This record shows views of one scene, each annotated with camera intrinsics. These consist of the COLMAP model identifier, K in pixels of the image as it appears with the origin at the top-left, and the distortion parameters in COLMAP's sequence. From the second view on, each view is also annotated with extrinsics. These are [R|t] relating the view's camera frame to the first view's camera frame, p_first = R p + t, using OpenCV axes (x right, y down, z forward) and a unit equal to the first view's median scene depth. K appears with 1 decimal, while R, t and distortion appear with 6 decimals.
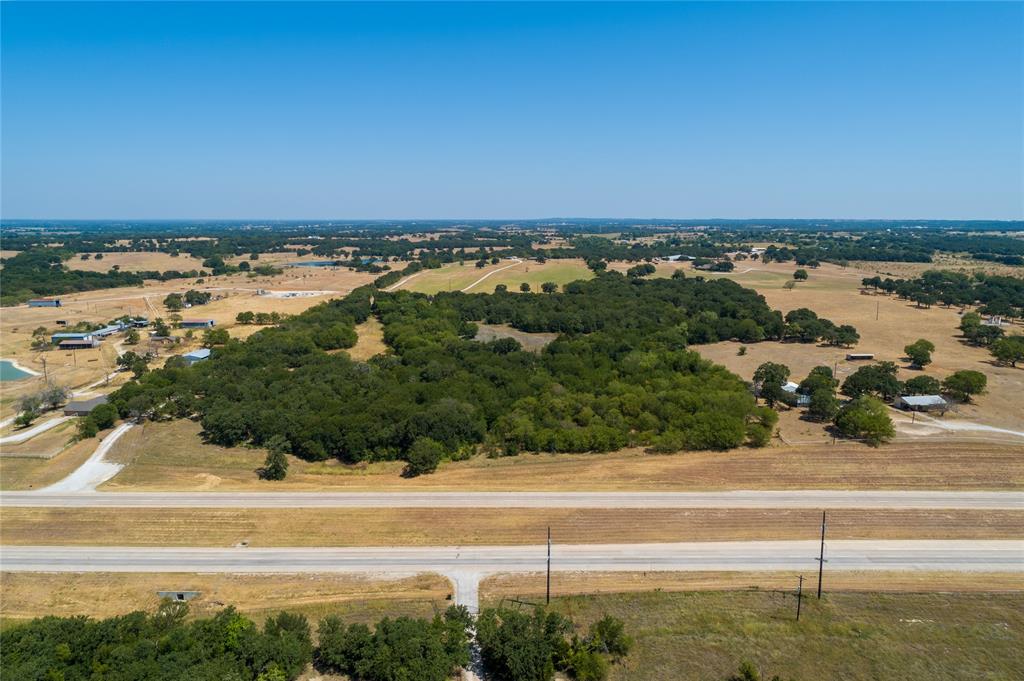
lens RADIAL K [[701.8, 0, 512.0], [0, 701.8, 340.5], [0, 0, 1]] dist [-0.005137, 0.004660]
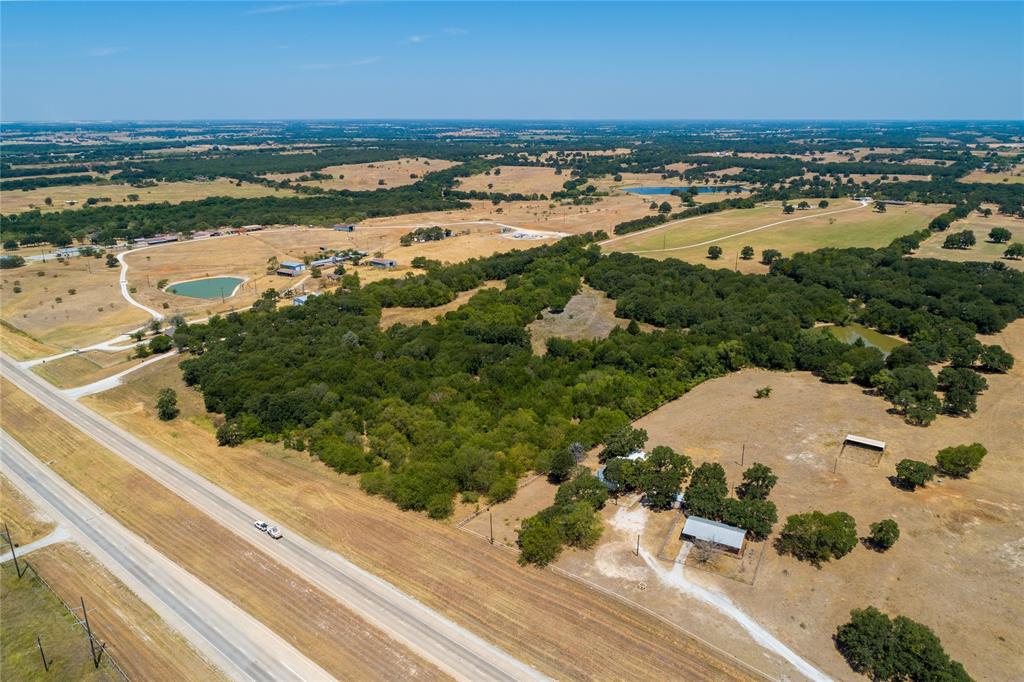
lens RADIAL K [[699.3, 0, 512.0], [0, 699.3, 341.0], [0, 0, 1]] dist [-0.003447, 0.003717]
pose [[0.781060, 0.187947, -0.595501, 0.891695], [-0.103130, 0.979360, 0.173832, -0.236428], [0.615881, -0.074359, 0.784322, 0.335231]]
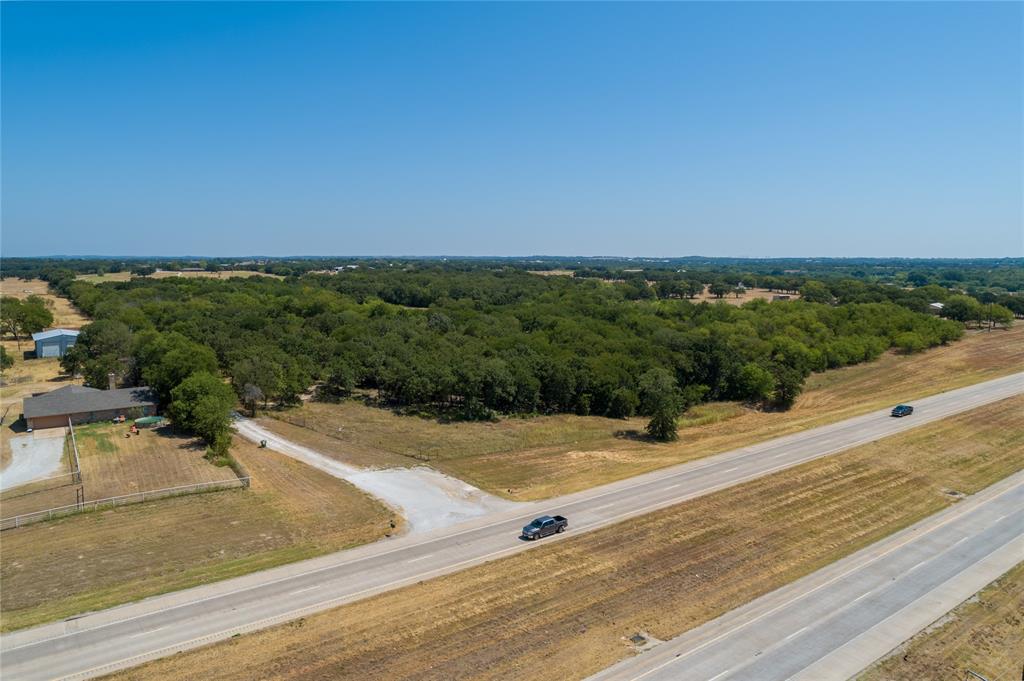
lens RADIAL K [[695.3, 0, 512.0], [0, 695.3, 340.5], [0, 0, 1]] dist [-0.003730, 0.003005]
pose [[0.792483, -0.067281, 0.606172, -0.735459], [0.101903, 0.994532, -0.022837, 0.104070], [-0.601321, 0.079868, 0.795006, 0.554012]]
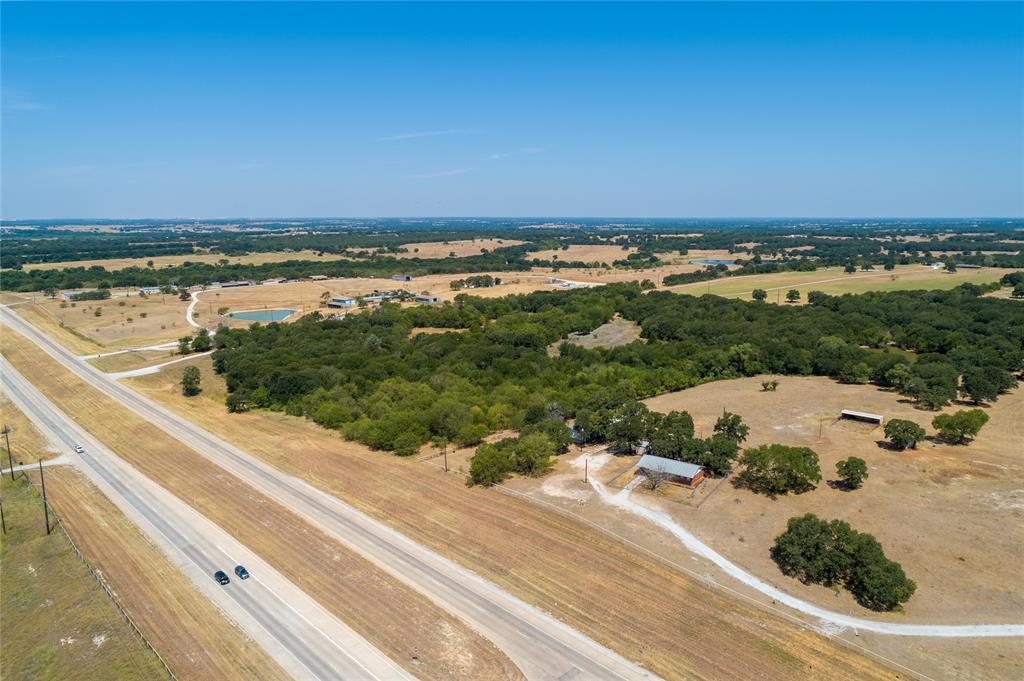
lens RADIAL K [[698.3, 0, 512.0], [0, 698.3, 340.5], [0, 0, 1]] dist [-0.004509, 0.004477]
pose [[0.700438, 0.120945, -0.703391, 1.043076], [-0.118566, 0.991561, 0.052427, -0.064893], [0.703796, 0.046676, 0.708867, 0.410024]]
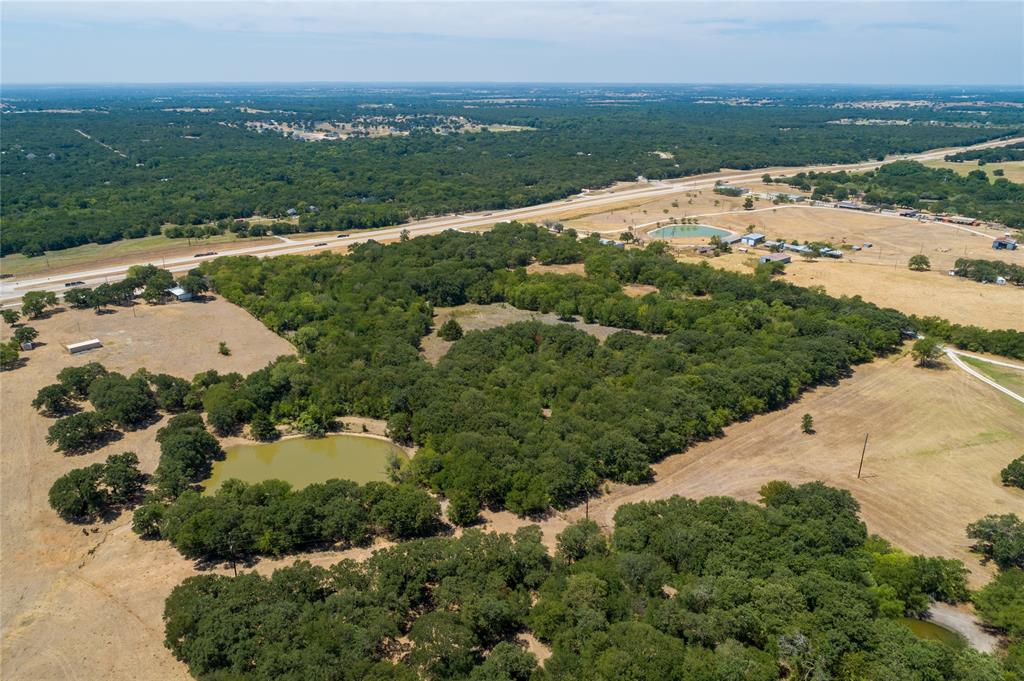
lens RADIAL K [[695.3, 0, 512.0], [0, 695.3, 340.5], [0, 0, 1]] dist [-0.003730, 0.003005]
pose [[-0.765521, 0.225890, -0.602455, 0.883916], [-0.108507, 0.877609, 0.466936, -0.655918], [0.634196, 0.422820, -0.647317, 2.753946]]
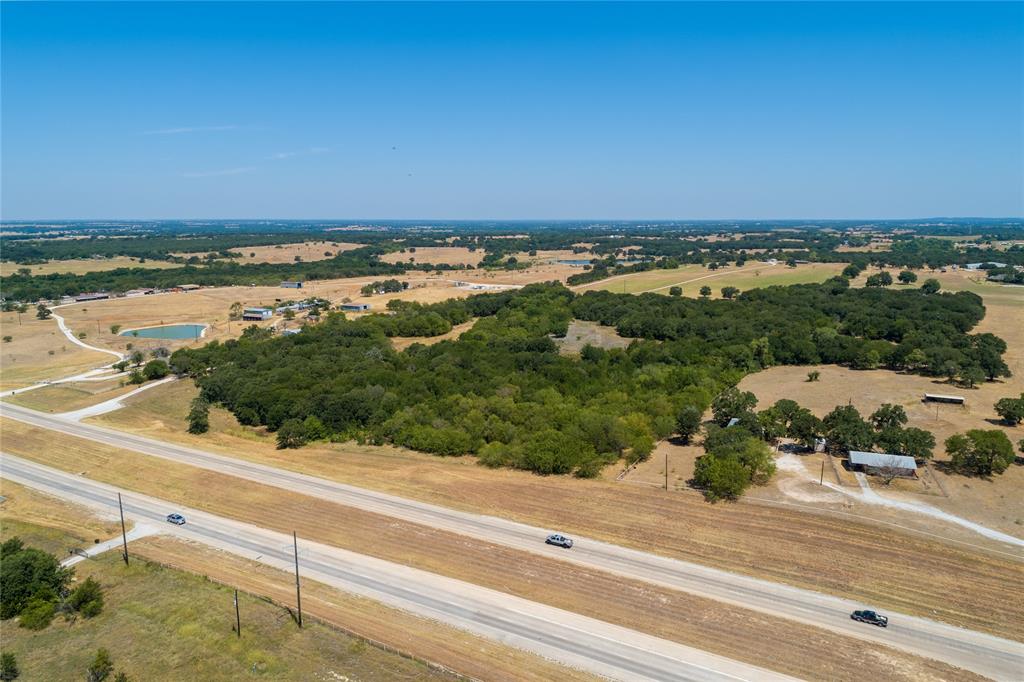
lens RADIAL K [[695.3, 0, 512.0], [0, 695.3, 341.0], [0, 0, 1]] dist [-0.003730, 0.003005]
pose [[0.877701, 0.080069, -0.472472, 0.630295], [-0.079156, 0.996623, 0.021849, -0.025539], [0.472625, 0.018222, 0.881075, 0.191662]]
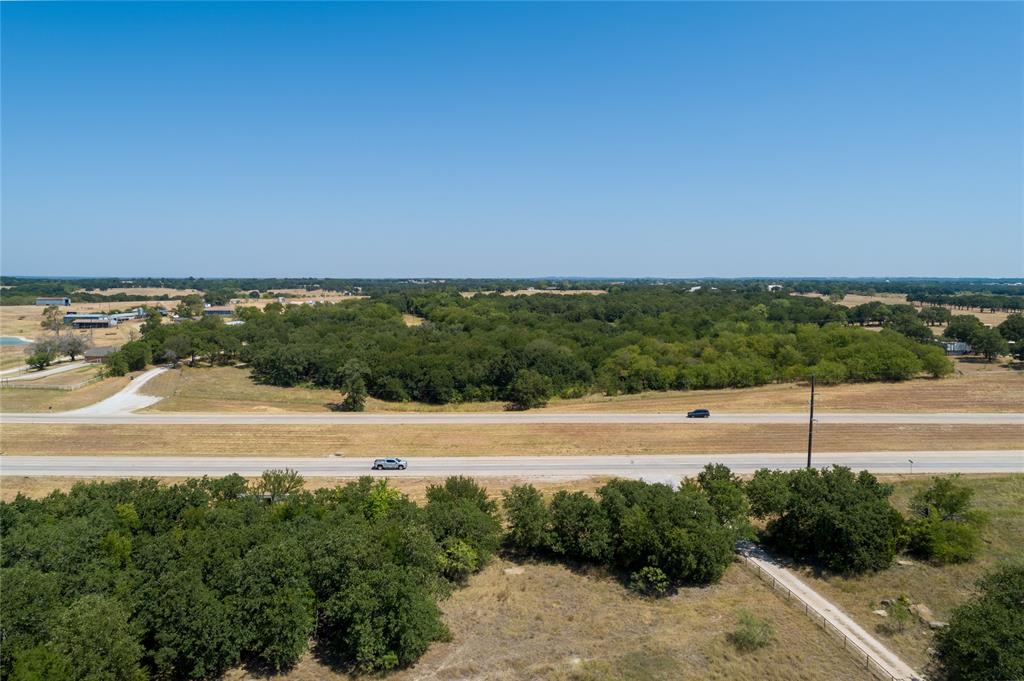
lens RADIAL K [[694.3, 0, 511.4], [0, 694.3, 331.3], [0, 0, 1]] dist [-0.004105, 0.002183]
pose [[0.999930, 0.004571, 0.010885, -0.149926], [-0.003455, 0.994942, -0.100392, 0.170172], [-0.011289, 0.100347, 0.994888, 0.177406]]
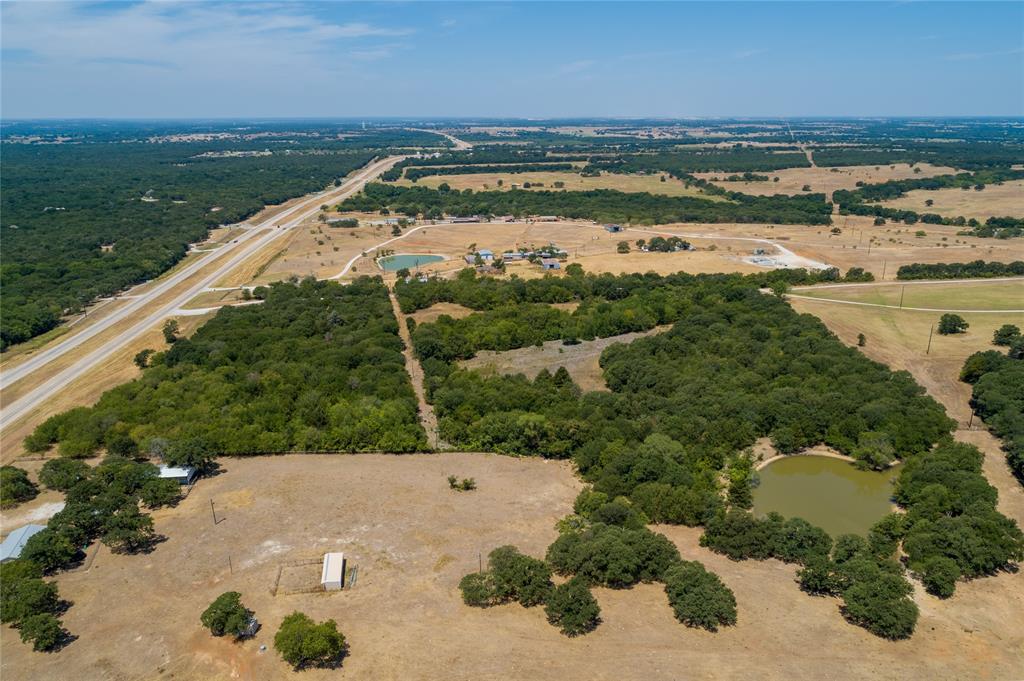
lens RADIAL K [[713.9, 0, 512.0], [0, 713.9, 340.5], [0, 0, 1]] dist [-0.002768, -0.000144]
pose [[0.093659, 0.299408, -0.949517, 1.368073], [-0.168295, 0.944746, 0.281303, -0.434256], [0.981277, 0.133452, 0.138873, 1.484592]]
